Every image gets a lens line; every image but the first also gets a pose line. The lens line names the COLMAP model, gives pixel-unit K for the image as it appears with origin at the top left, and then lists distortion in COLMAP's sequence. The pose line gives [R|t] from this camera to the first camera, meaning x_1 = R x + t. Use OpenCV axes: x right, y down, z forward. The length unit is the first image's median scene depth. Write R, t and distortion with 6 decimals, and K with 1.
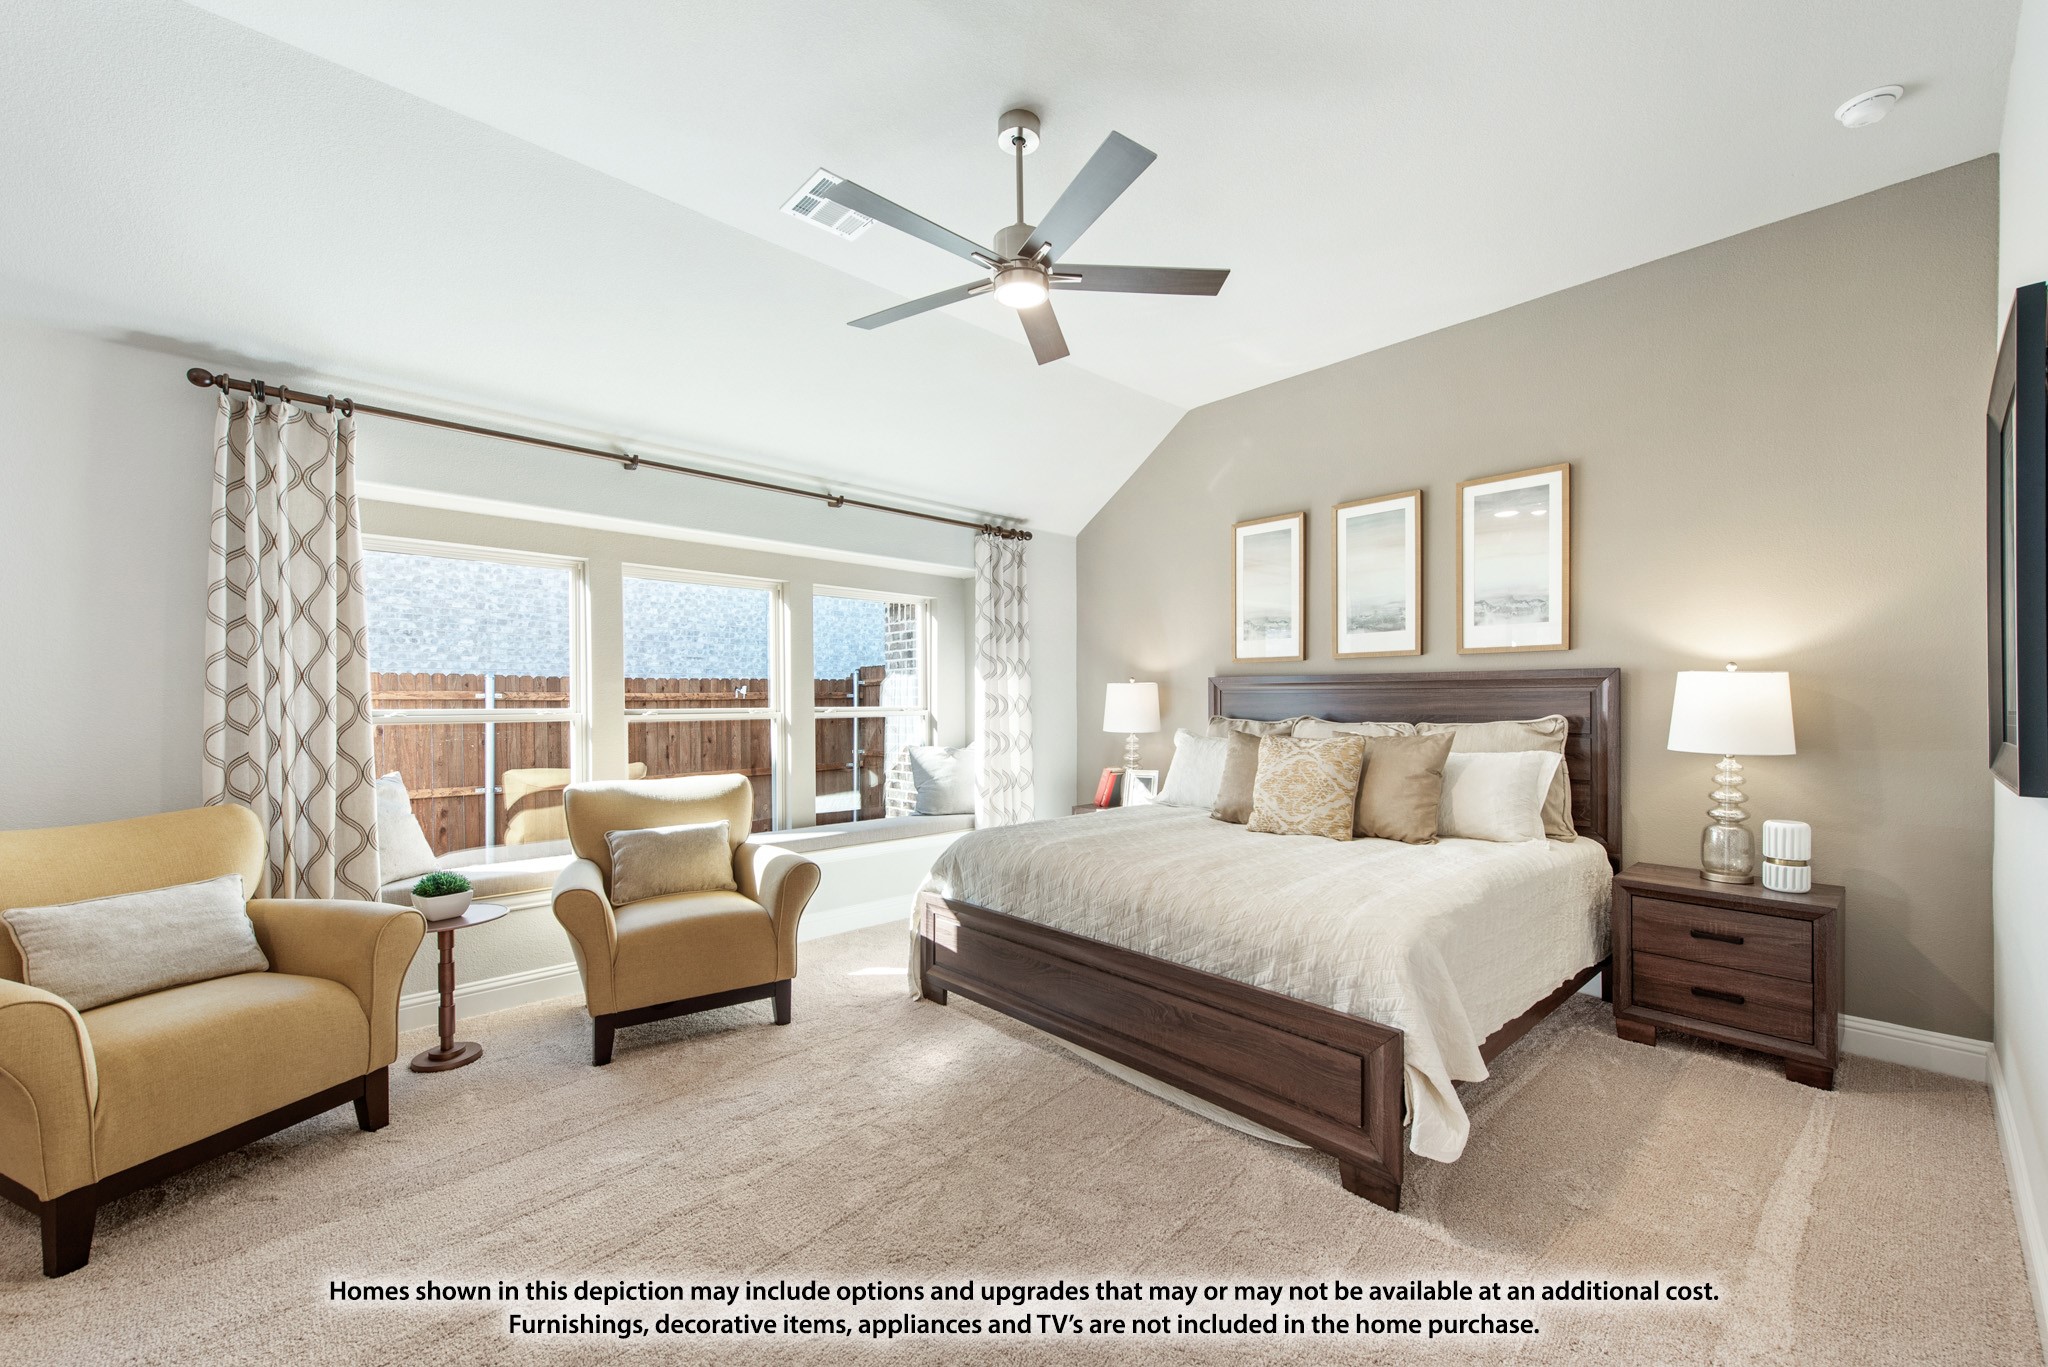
lens RADIAL K [[811.3, 0, 1097.3], [0, 811.3, 706.6], [0, 0, 1]] dist [0.009307, -0.000743]
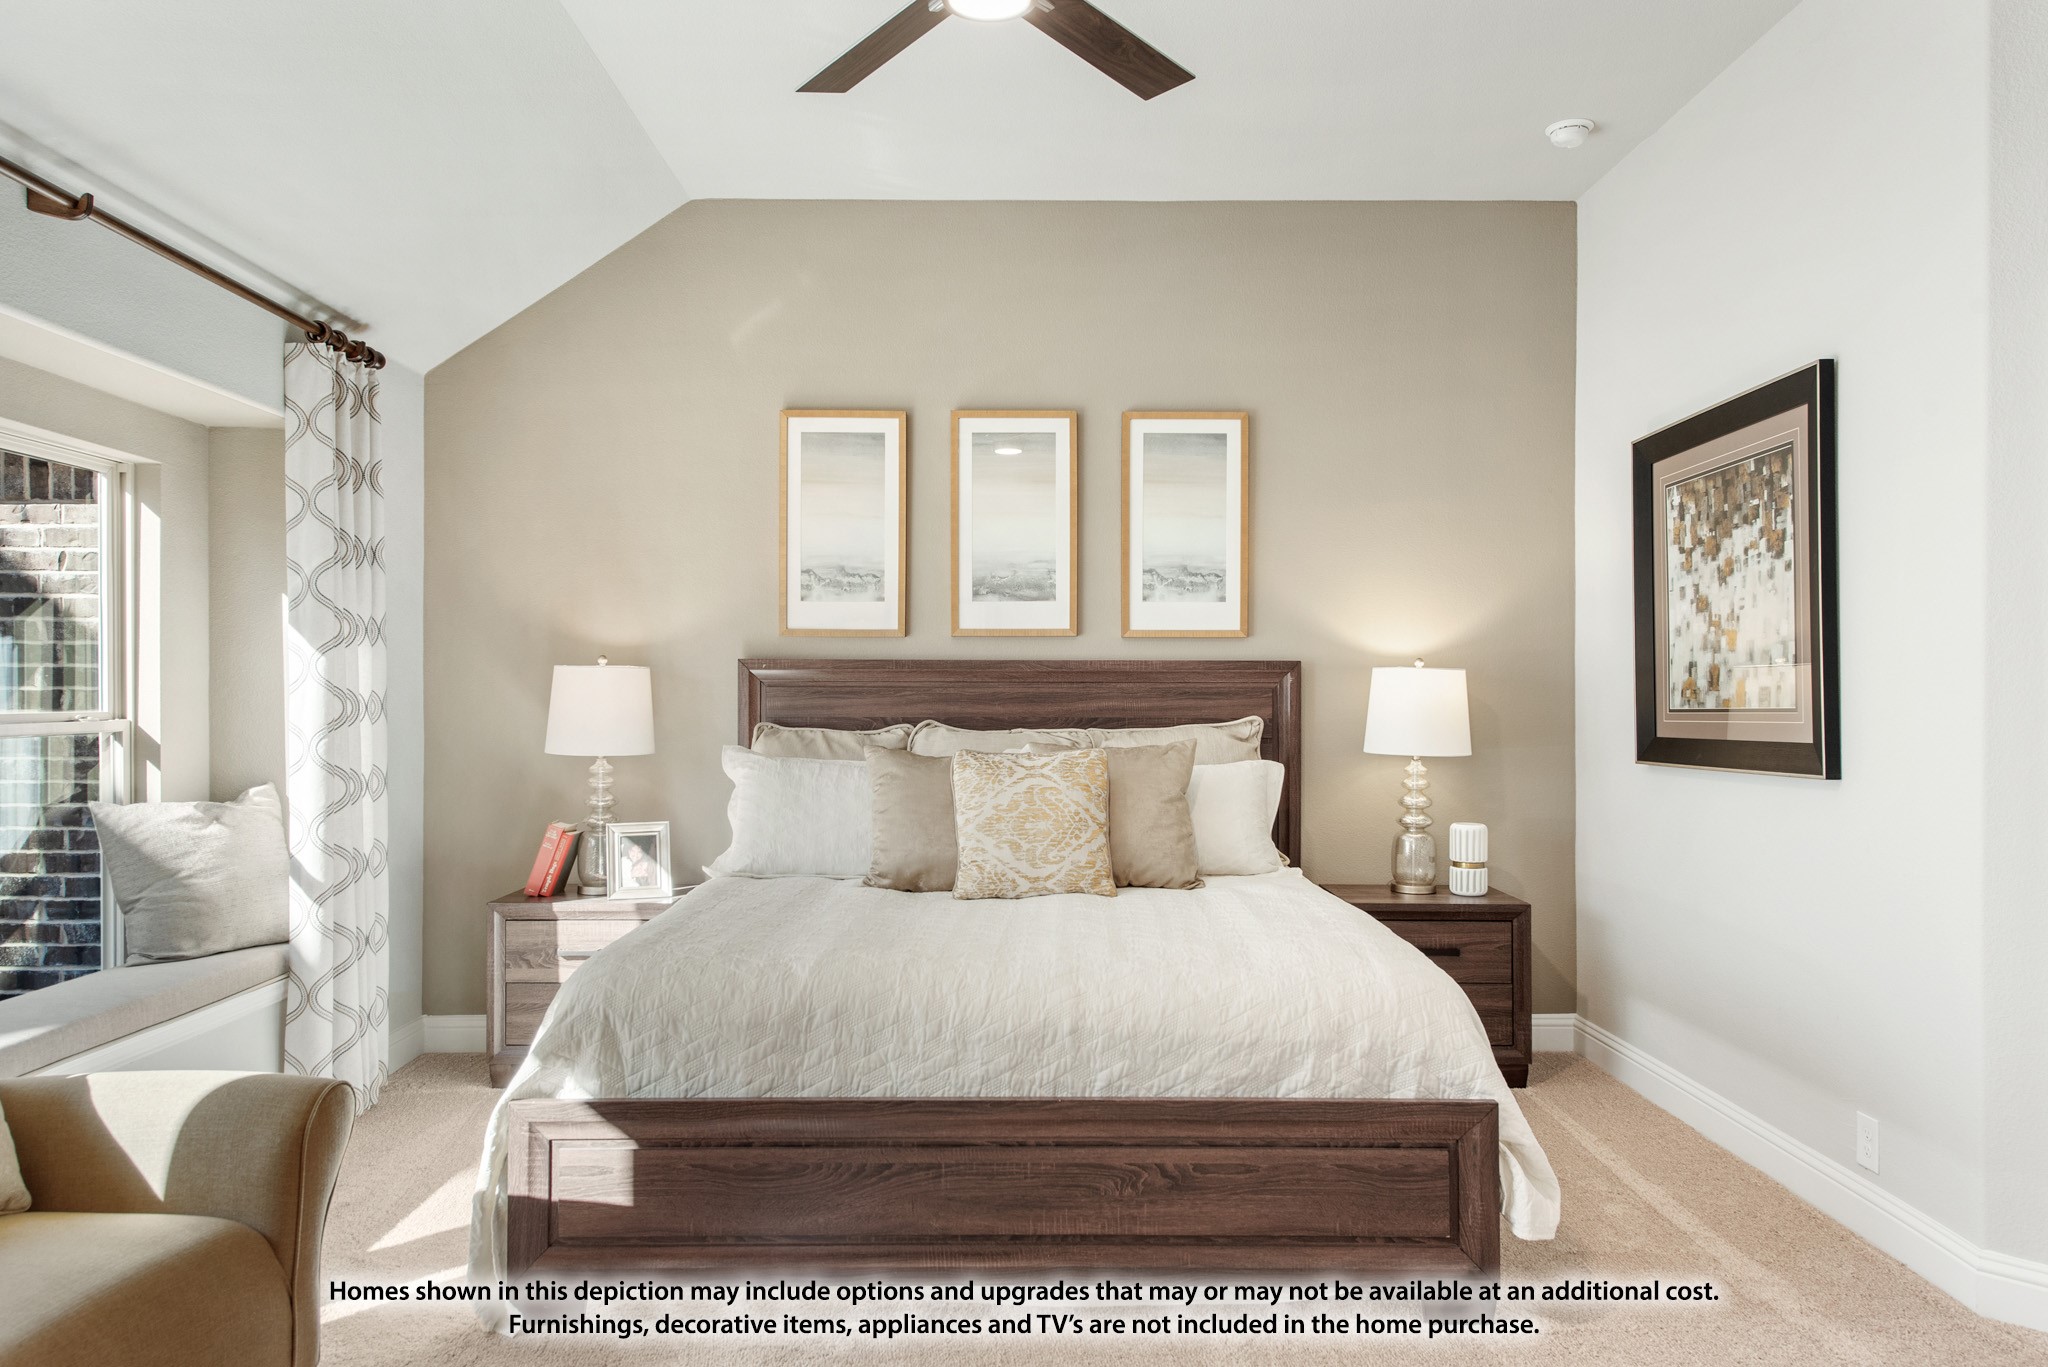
lens RADIAL K [[1300.8, 0, 1025.6], [0, 1300.8, 690.9], [0, 0, 1]] dist [0.028984, -0.003646]
pose [[0.696933, 0.005095, 0.717118, -0.560150], [0.003727, 0.999936, -0.010726, -0.002058], [-0.717127, 0.010147, 0.696869, 0.254334]]
